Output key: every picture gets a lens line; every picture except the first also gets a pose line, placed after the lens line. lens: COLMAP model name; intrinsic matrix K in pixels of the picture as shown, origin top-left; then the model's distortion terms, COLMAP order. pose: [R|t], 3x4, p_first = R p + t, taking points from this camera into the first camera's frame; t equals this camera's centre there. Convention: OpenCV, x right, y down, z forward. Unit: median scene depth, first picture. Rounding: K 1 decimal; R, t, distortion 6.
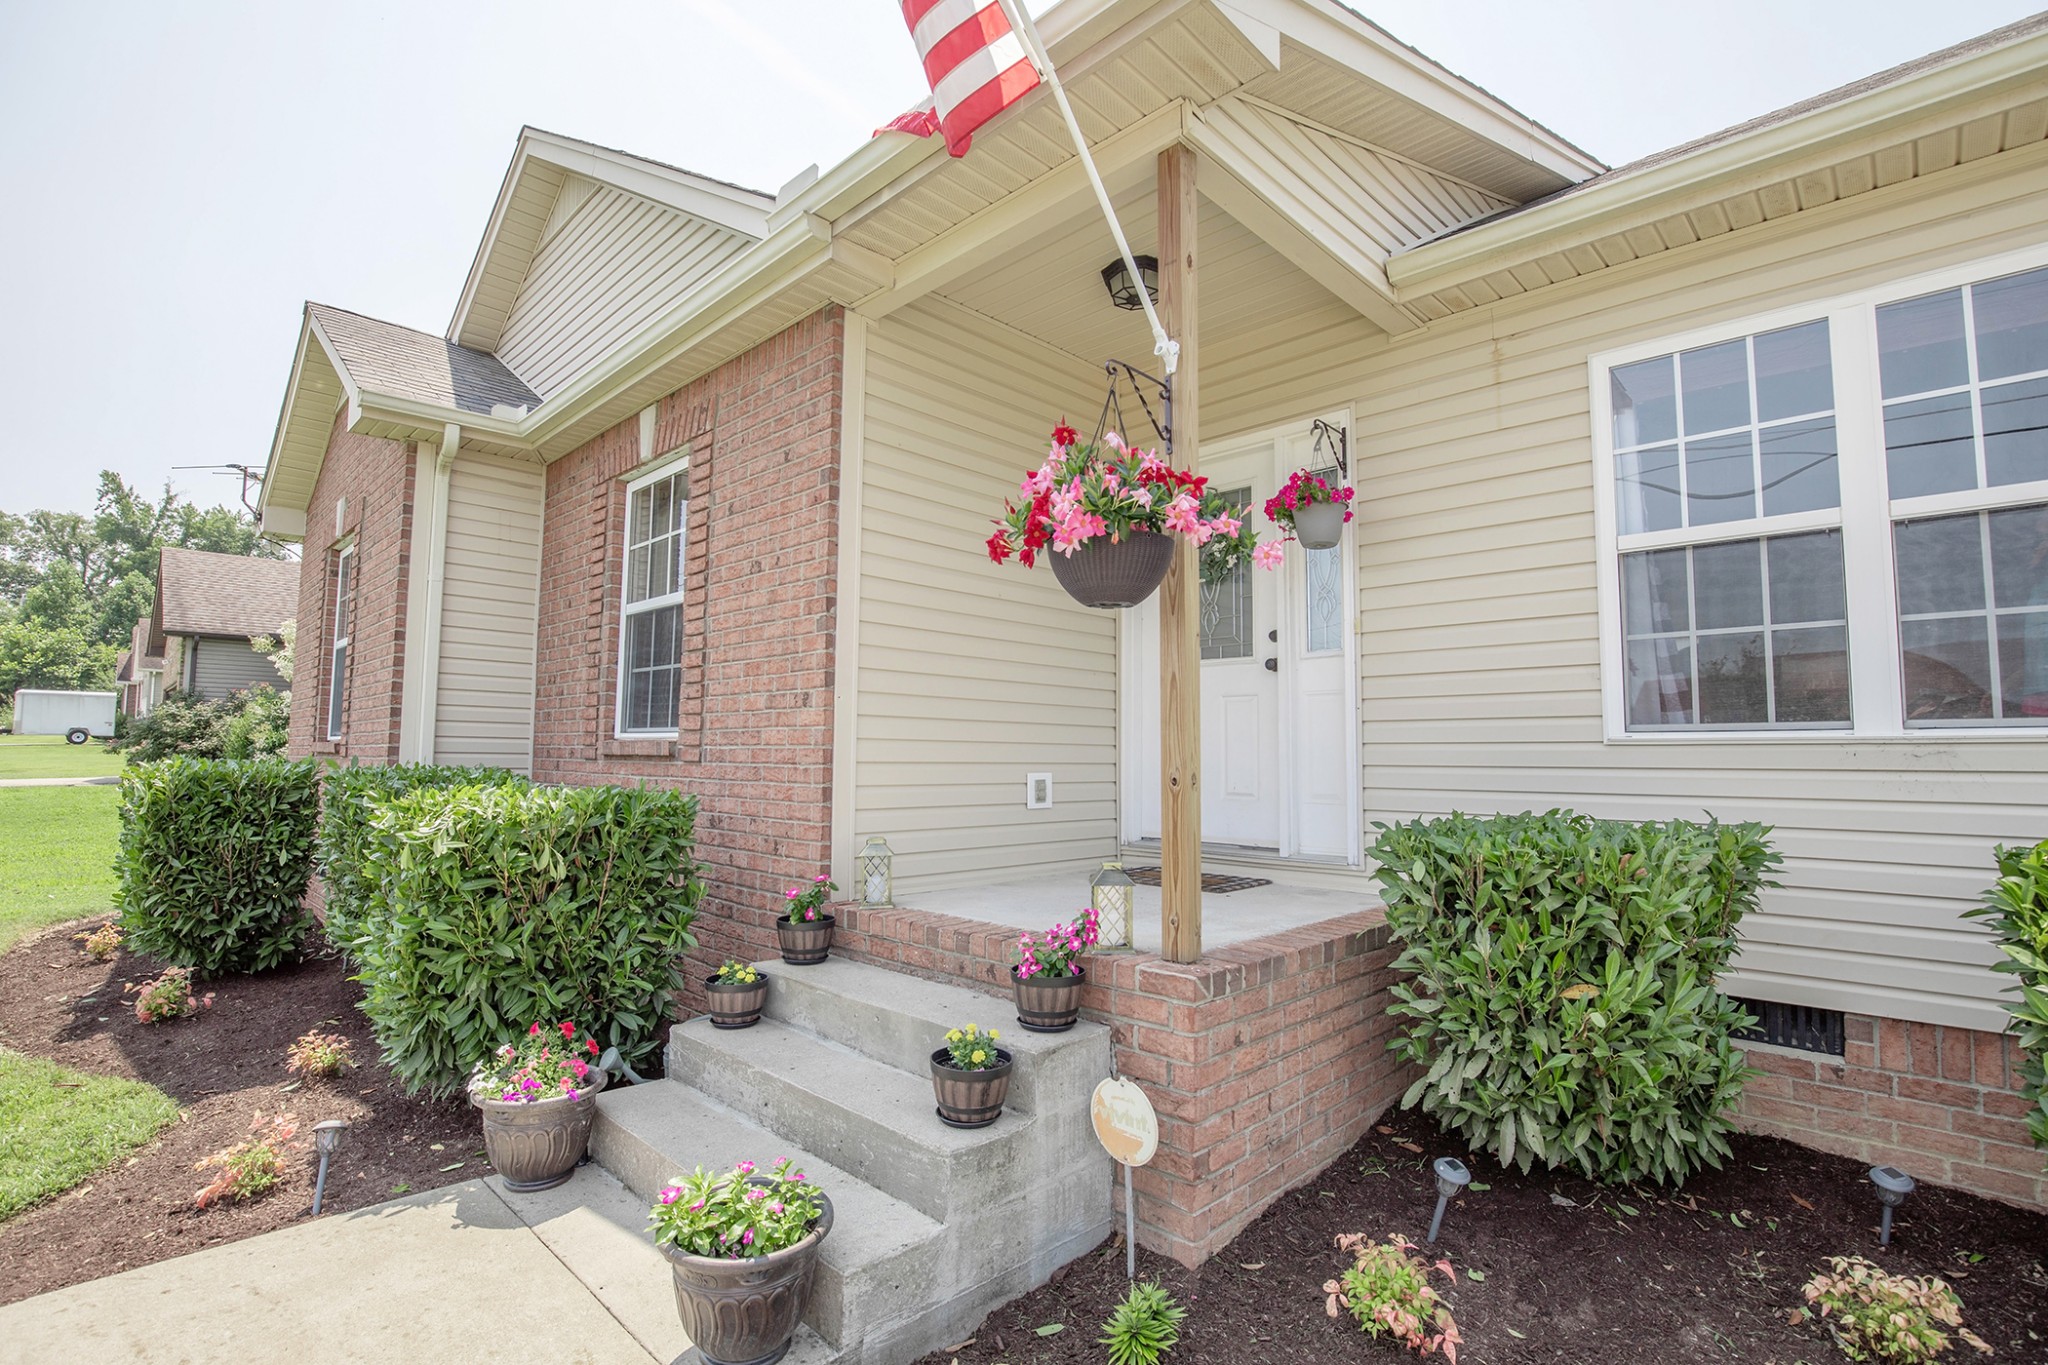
lens RADIAL K [[936.2, 0, 1027.8], [0, 936.2, 694.2], [0, 0, 1]] dist [-0.035597, 0.005734]
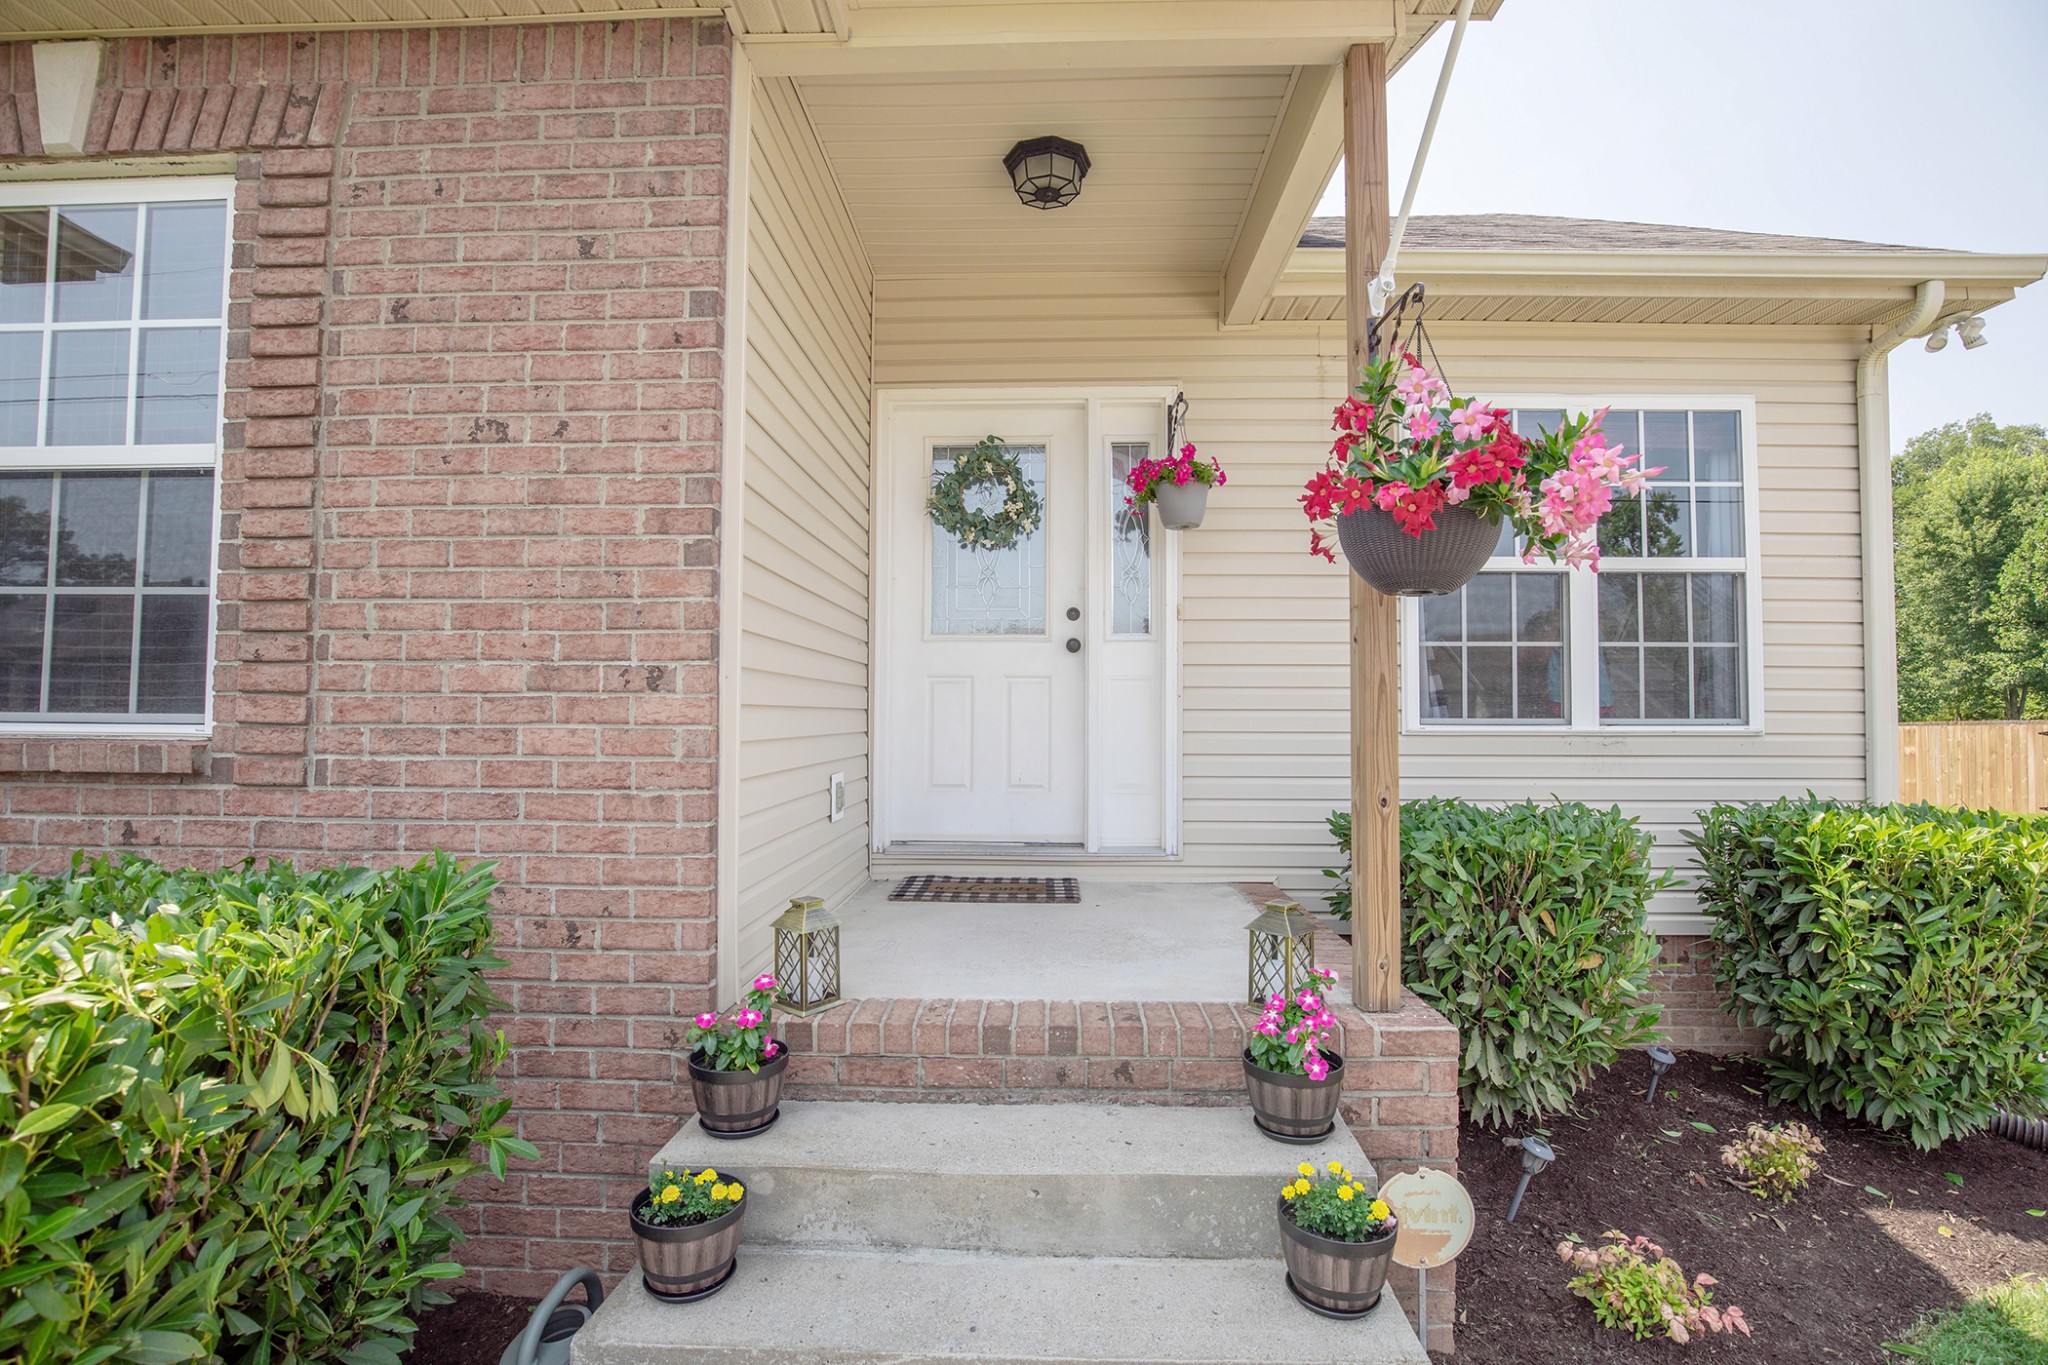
lens RADIAL K [[936.2, 0, 1021.8], [0, 936.2, 684.9], [0, 0, 1]] dist [-0.035597, 0.005734]
pose [[0.739940, 0.015239, 0.672501, -0.454627], [-0.042486, 0.998806, 0.024113, -0.014216], [-0.671330, -0.046414, 0.739704, 0.408681]]
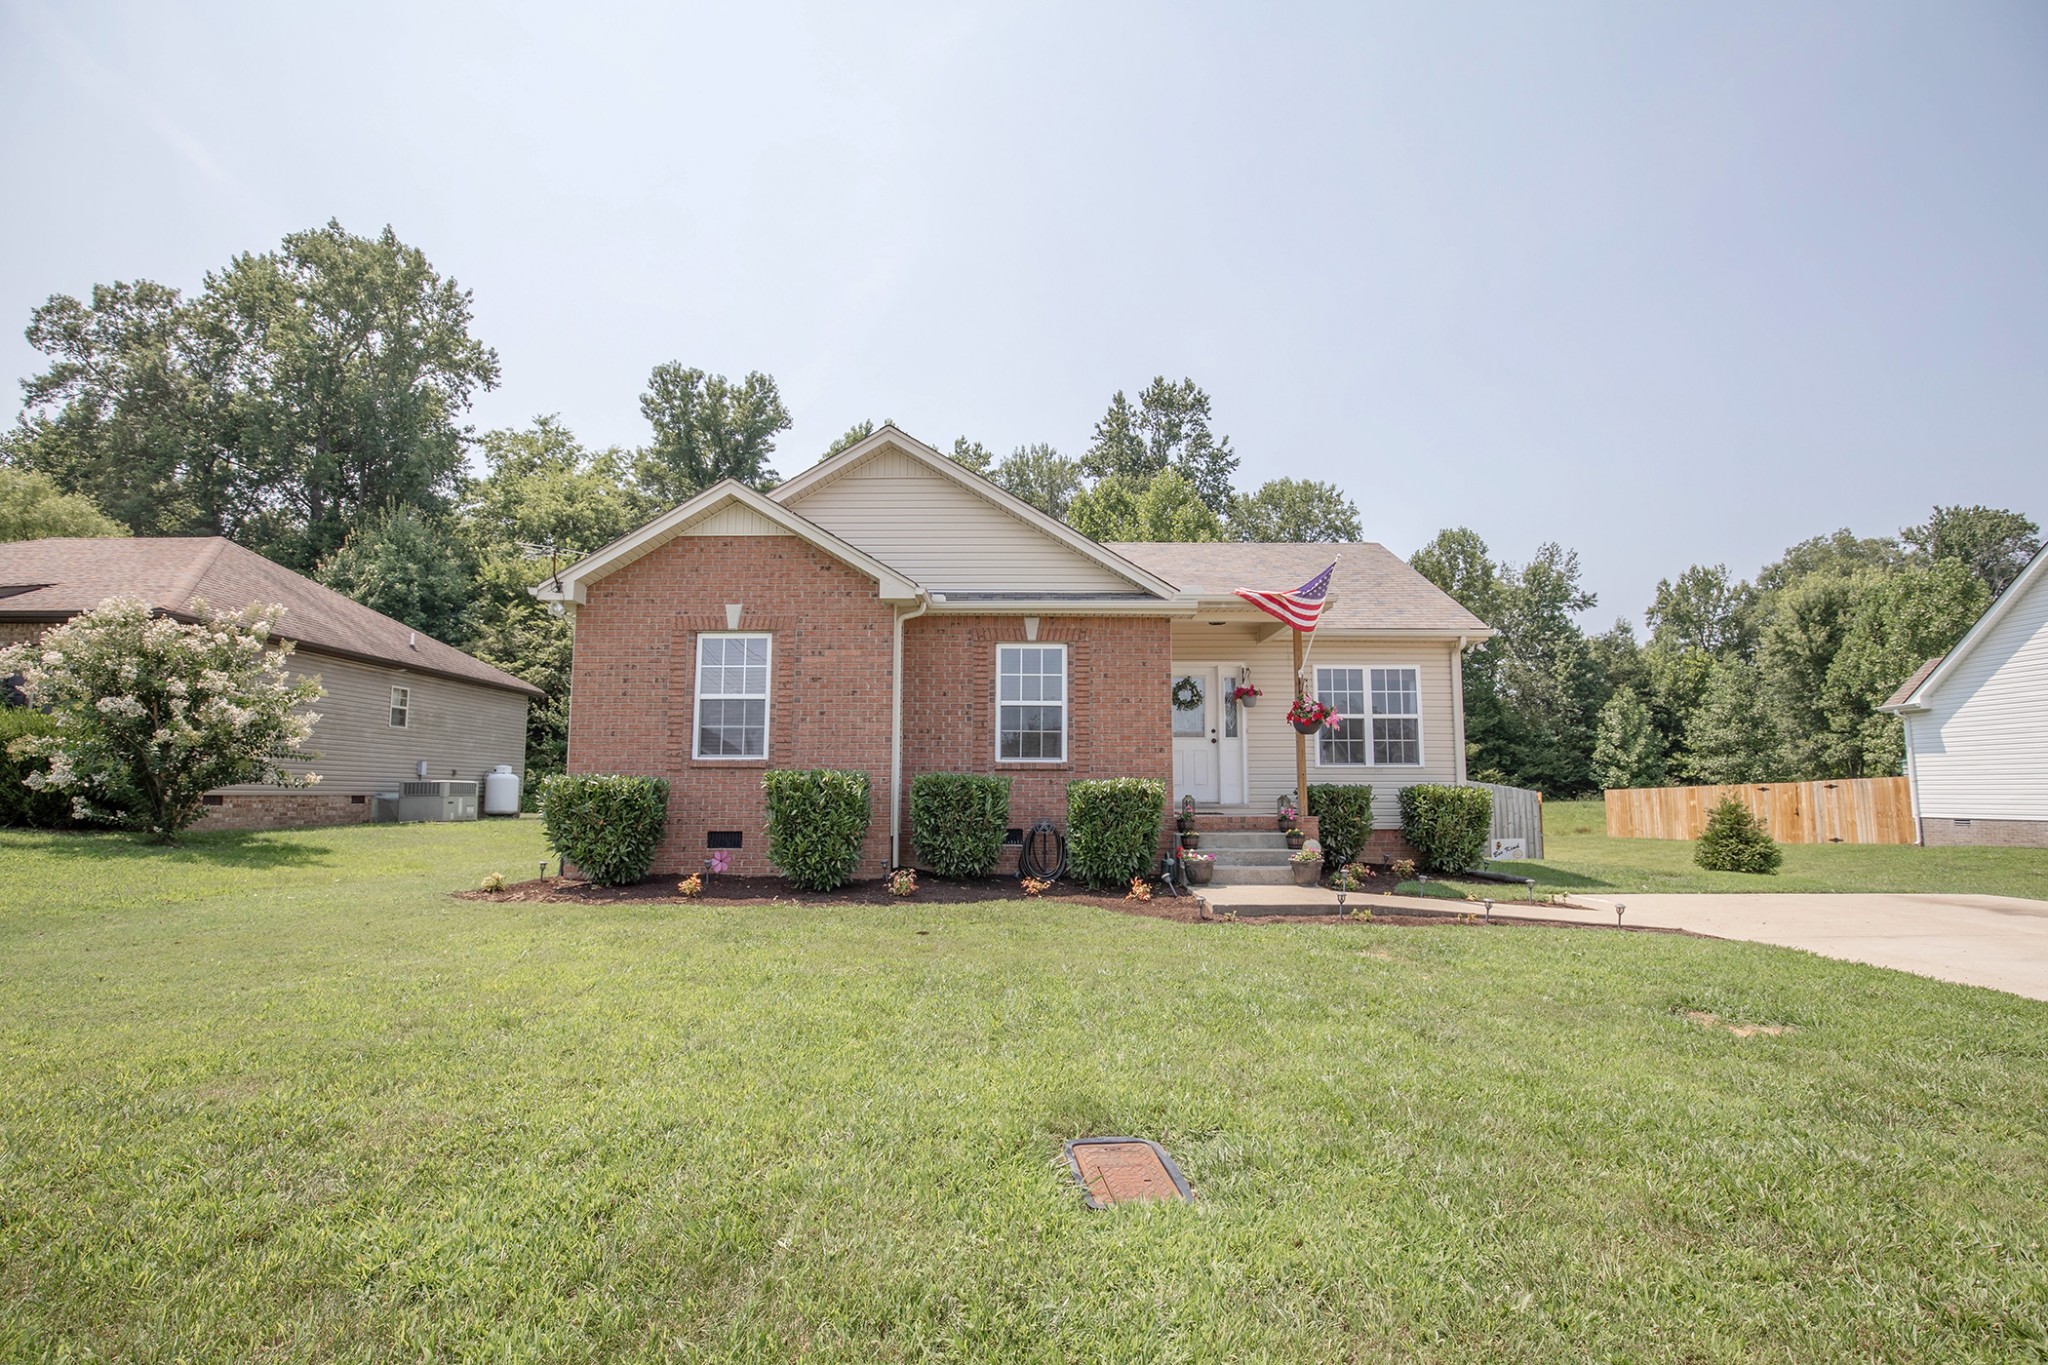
lens RADIAL K [[936.2, 0, 1024.8], [0, 936.2, 698.8], [0, 0, 1]] dist [-0.035597, 0.005734]
pose [[0.716171, 0.063299, 0.695048, -2.595205], [-0.041615, 0.997980, -0.048008, 0.003173], [-0.696683, 0.005457, 0.717359, -0.822927]]
